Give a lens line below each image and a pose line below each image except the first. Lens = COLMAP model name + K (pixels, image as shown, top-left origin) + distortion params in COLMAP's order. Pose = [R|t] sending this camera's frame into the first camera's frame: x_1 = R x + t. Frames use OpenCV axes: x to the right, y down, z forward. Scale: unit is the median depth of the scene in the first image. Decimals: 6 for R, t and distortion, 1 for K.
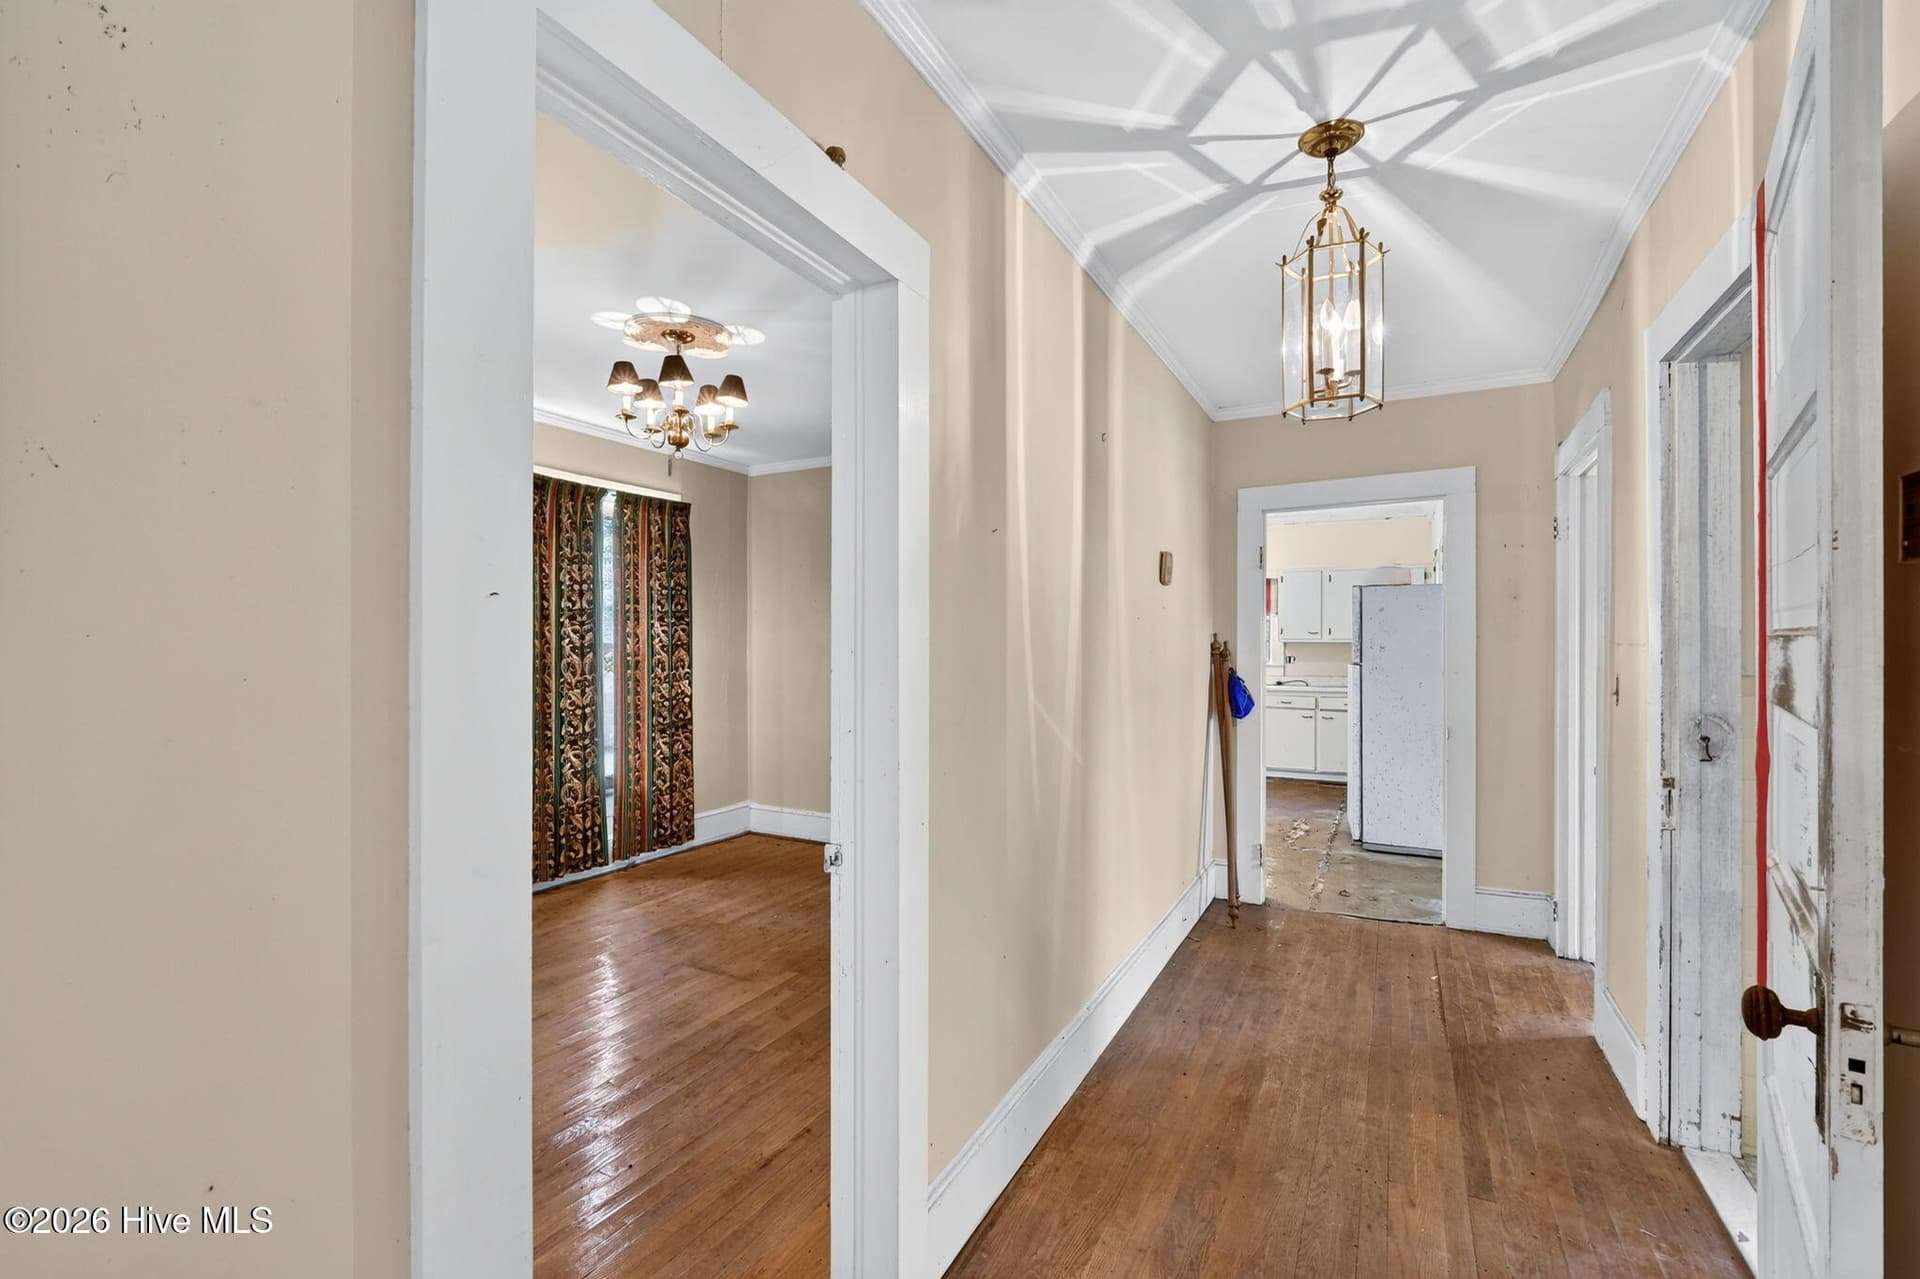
lens RADIAL K [[860.6, 0, 958.5], [0, 860.6, 648.1], [0, 0, 1]] dist [-0.001686, -0.000200]
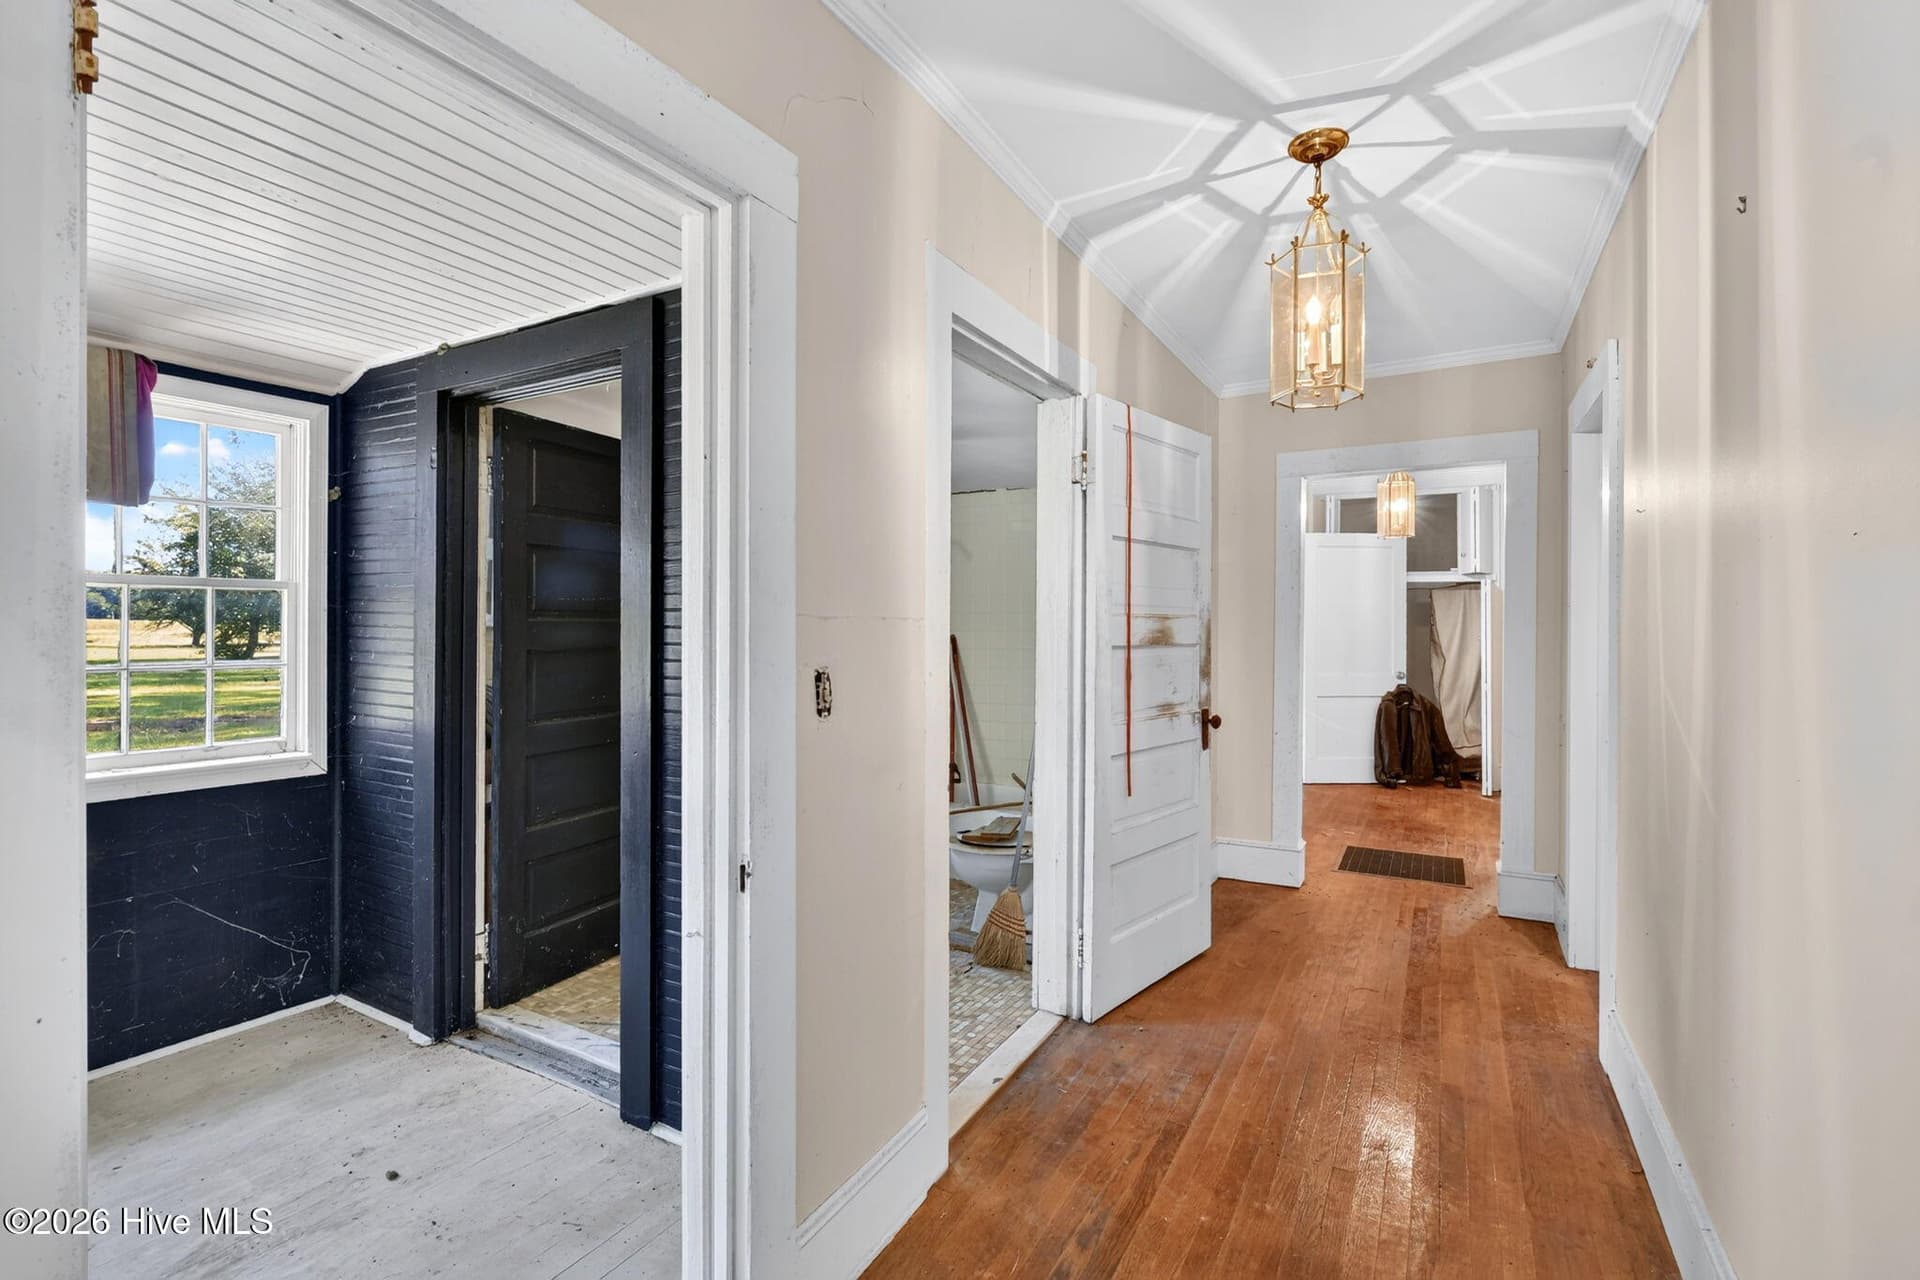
lens RADIAL K [[886.5, 0, 963.5], [0, 886.5, 633.3], [0, 0, 1]] dist [0.000015, -0.000461]
pose [[-0.999604, -0.000984, 0.028105, 0.839979], [-0.000994, 0.999999, -0.000360, 0.015778], [-0.028105, -0.000388, -0.999605, 2.109351]]
